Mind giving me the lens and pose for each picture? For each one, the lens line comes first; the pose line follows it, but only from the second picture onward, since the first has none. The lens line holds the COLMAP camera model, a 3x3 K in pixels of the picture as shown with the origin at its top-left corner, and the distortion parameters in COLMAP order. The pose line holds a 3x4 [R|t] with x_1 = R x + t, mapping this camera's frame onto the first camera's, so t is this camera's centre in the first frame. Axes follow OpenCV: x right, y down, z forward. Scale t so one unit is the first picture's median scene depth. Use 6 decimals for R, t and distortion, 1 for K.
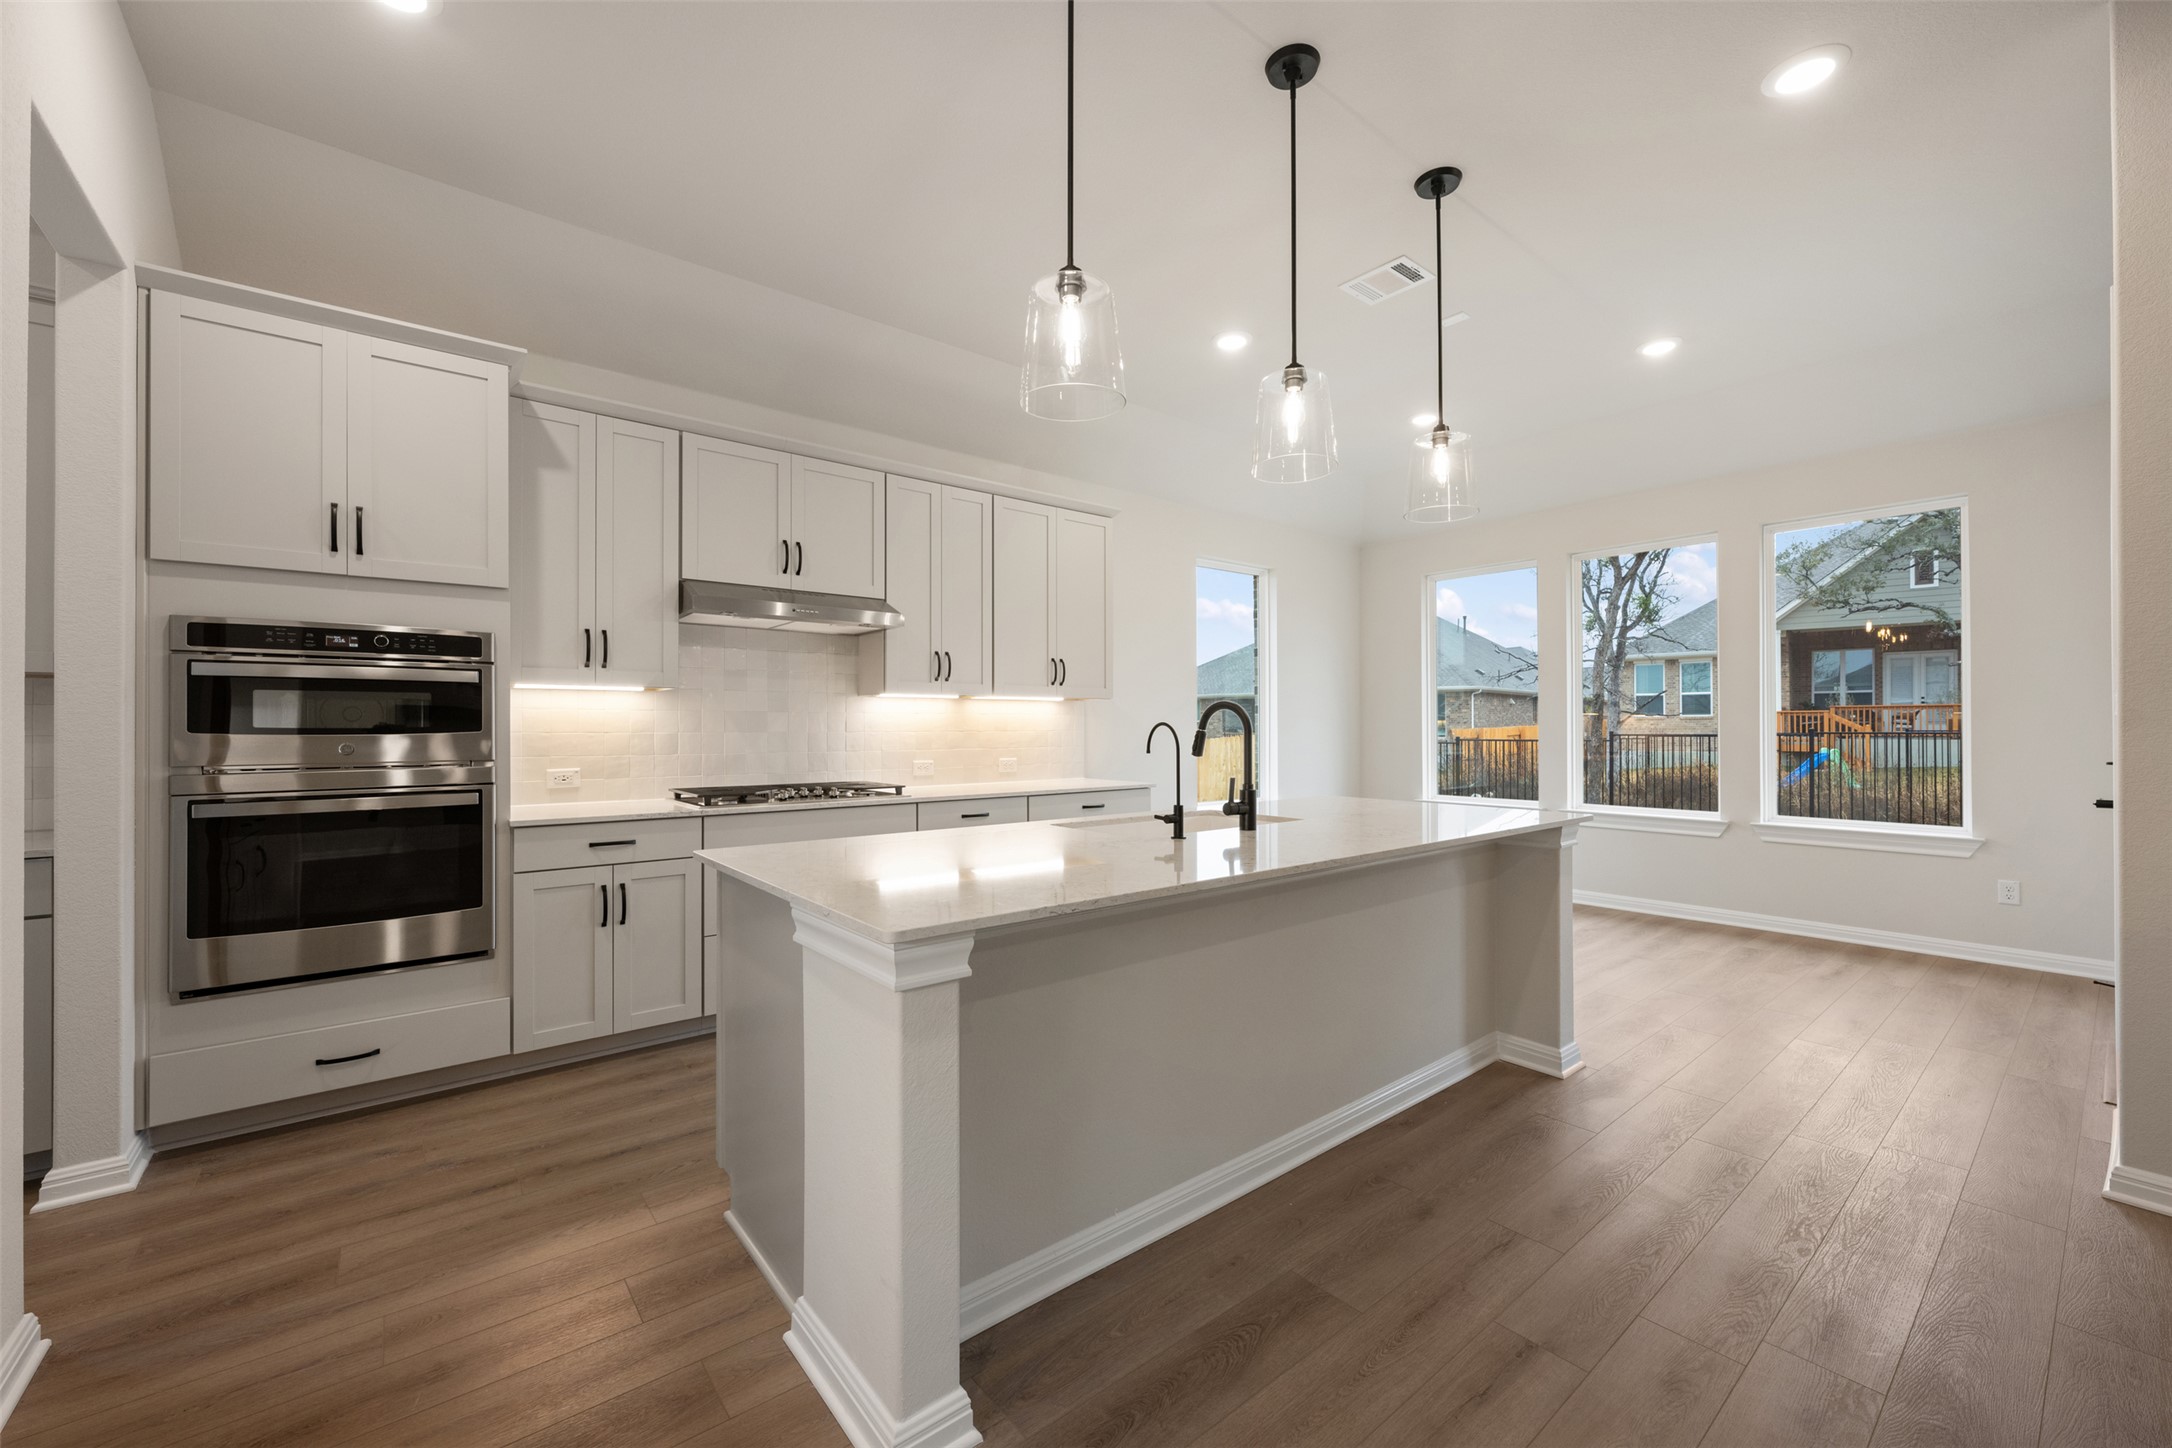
lens RADIAL K [[858.6, 0, 1086.0], [0, 858.6, 724.0], [0, 0, 1]] dist [-0.000597, 0.000227]
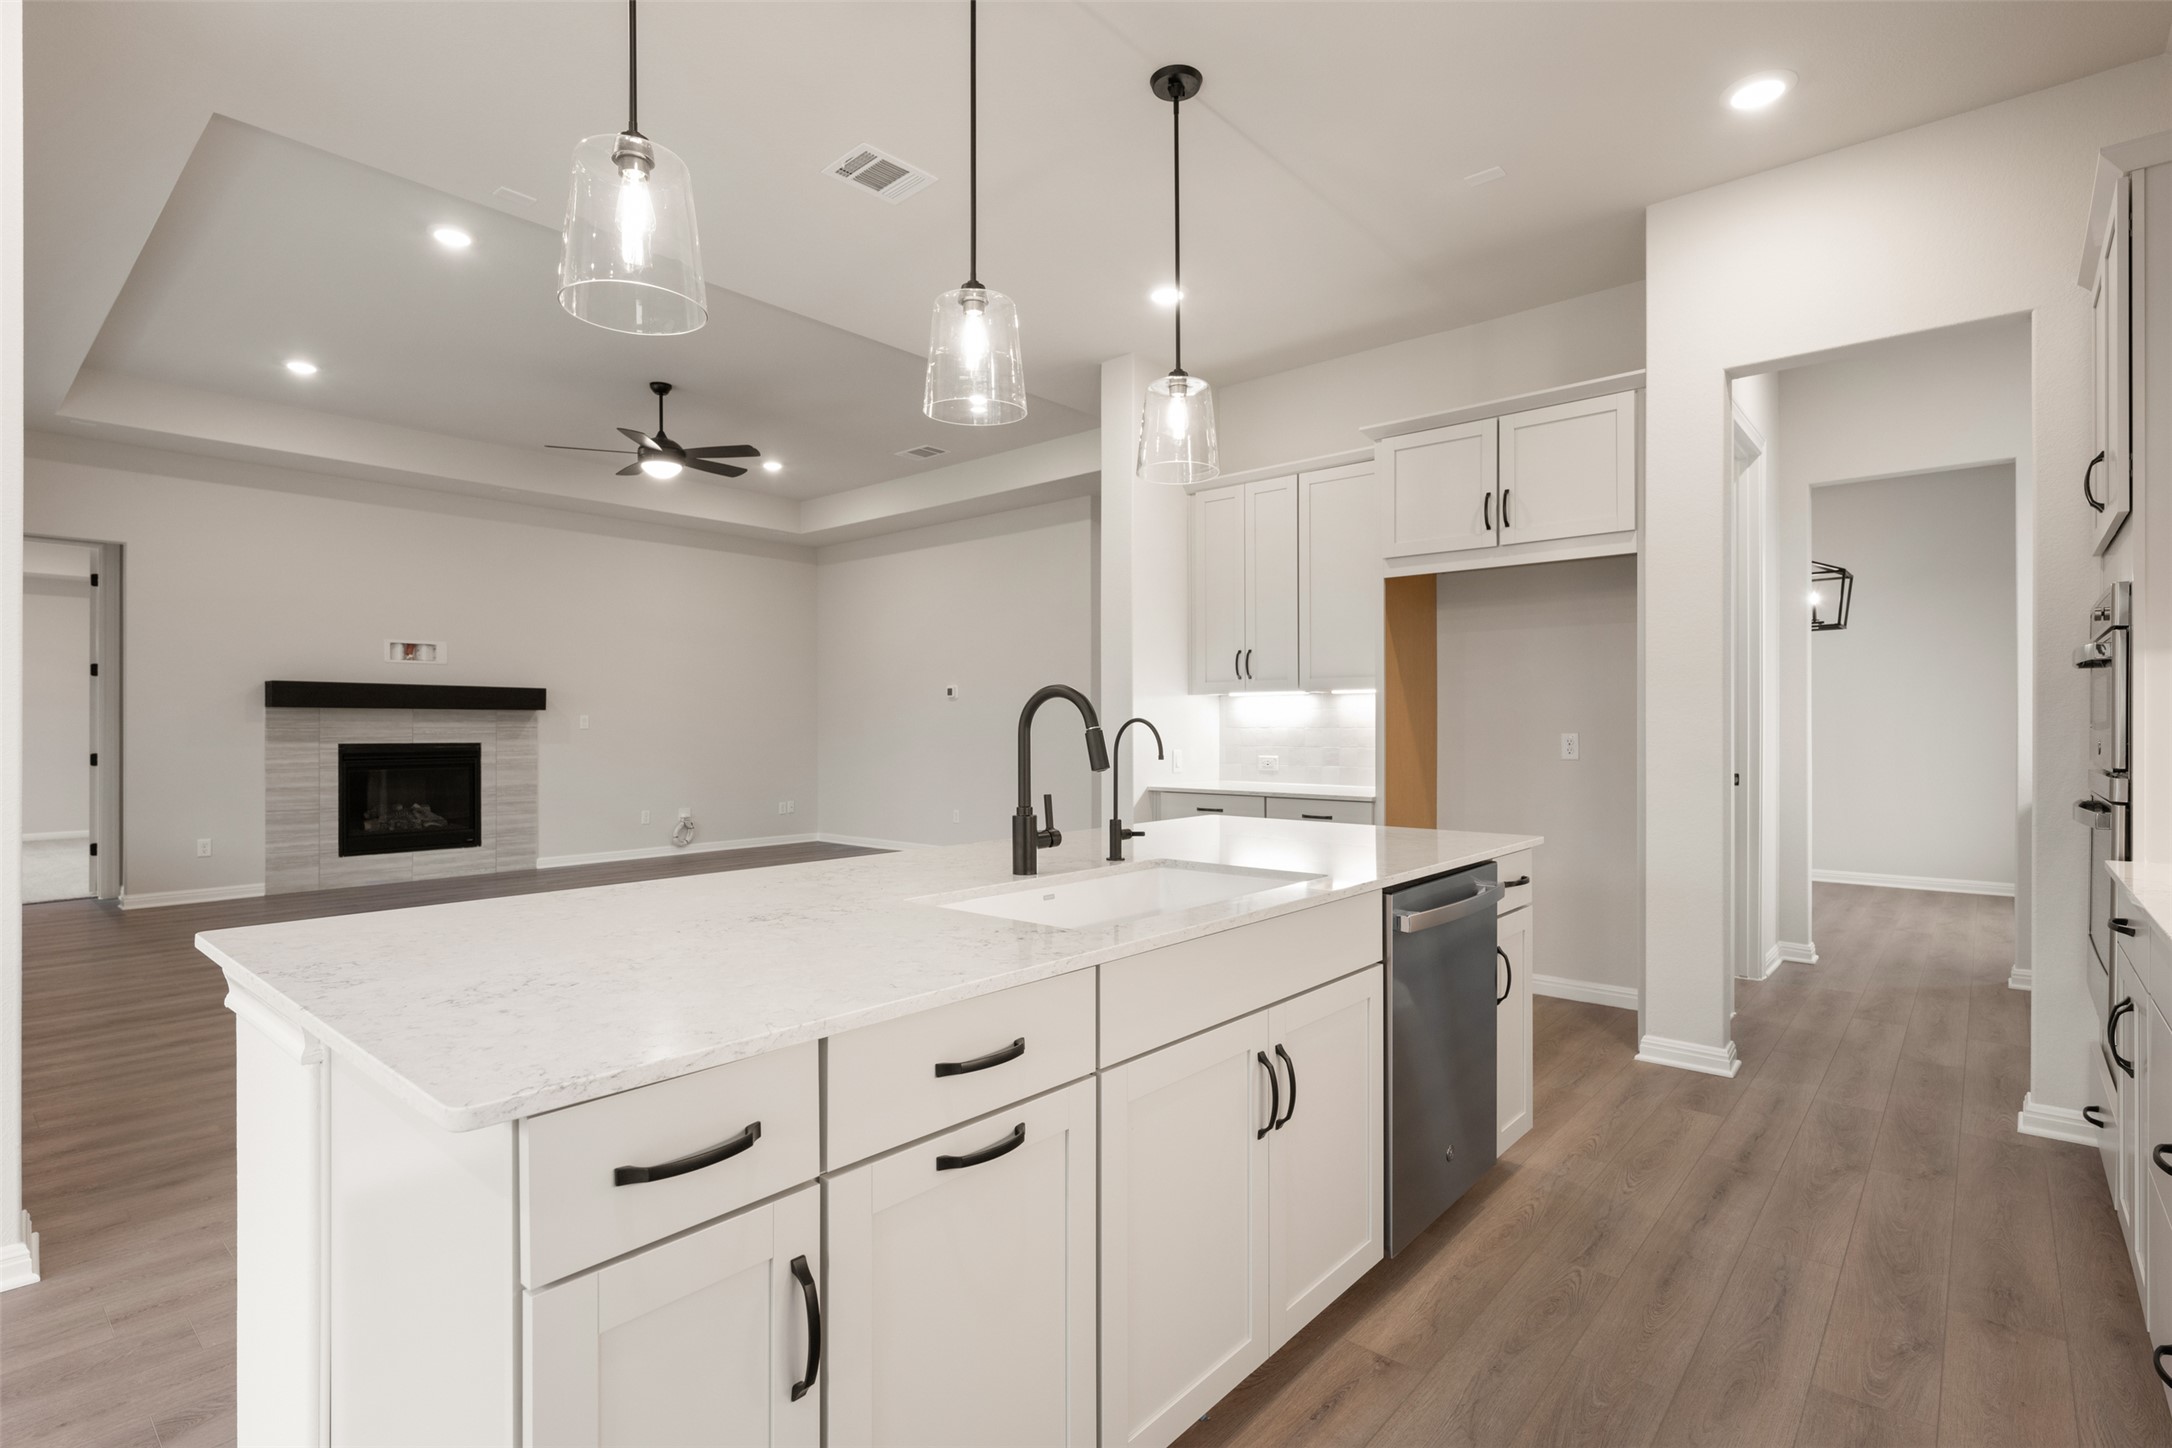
lens RADIAL K [[1042.3, 0, 1086.0], [0, 1042.3, 724.0], [0, 0, 1]] dist [0.001174, 0.000044]
pose [[-0.985466, 0.002250, -0.169856, 0.212108], [0.003207, 0.999980, -0.005359, 0.006810], [0.169841, -0.005825, -0.985454, 1.381815]]
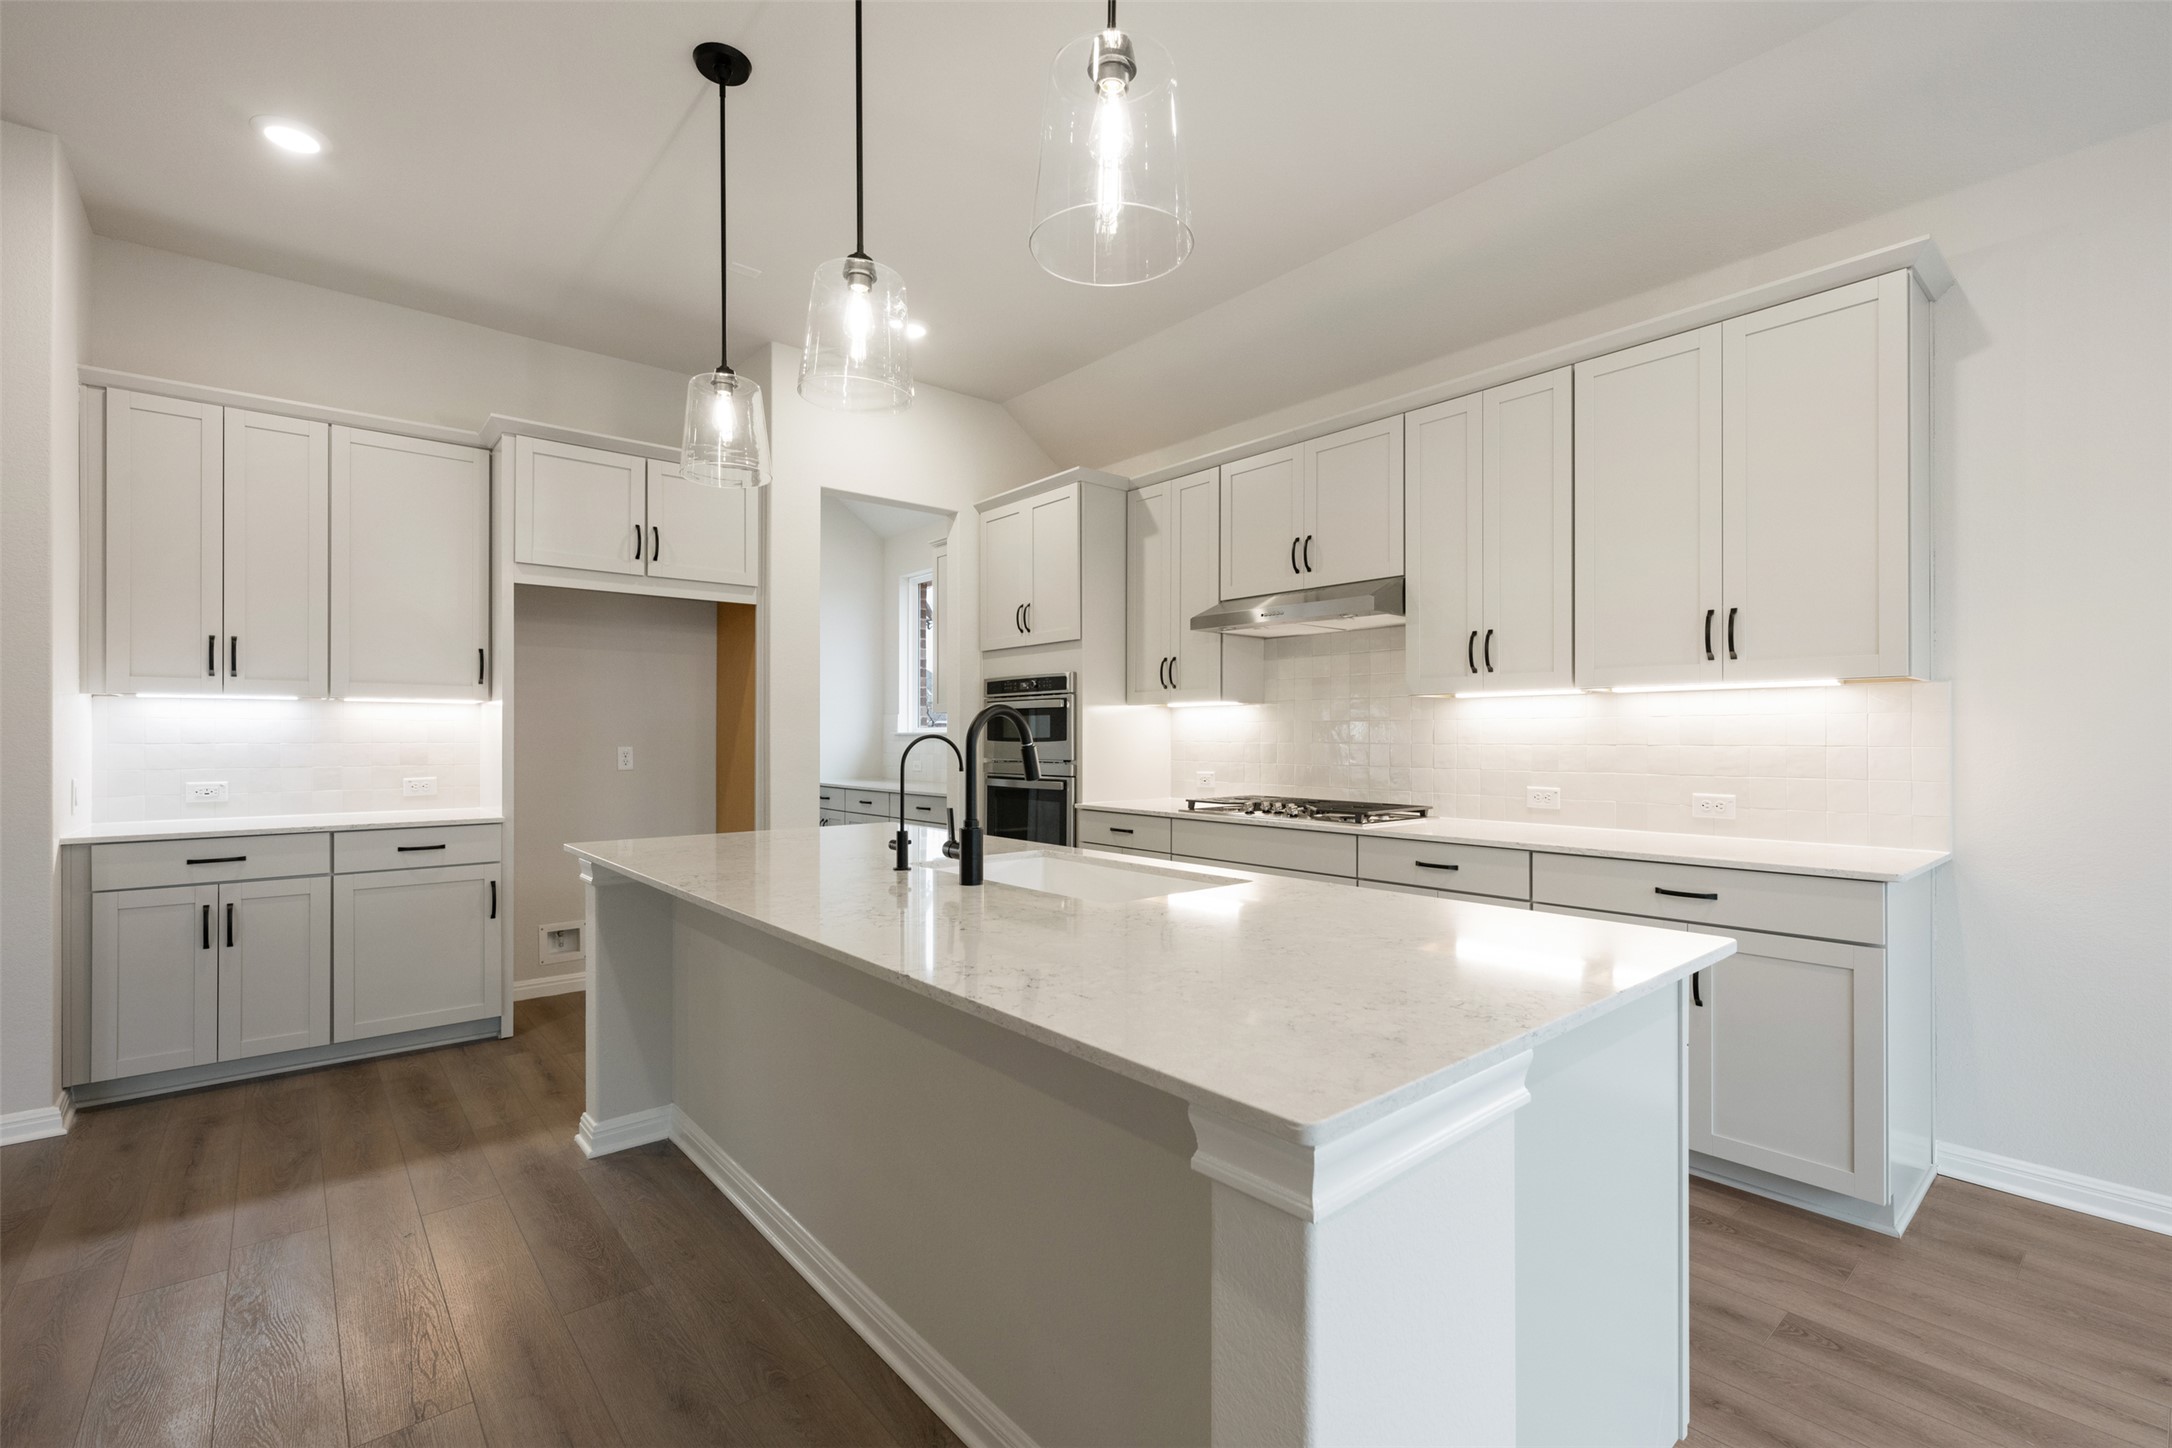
lens RADIAL K [[950.6, 0, 1071.6], [0, 950.6, 735.3], [0, 0, 1]] dist [-0.002192, -0.000270]
pose [[0.007263, 0.000204, -0.999974, 0.739586], [0.003989, 0.999992, 0.000233, -0.000301], [0.999966, -0.003991, 0.007262, 0.813280]]
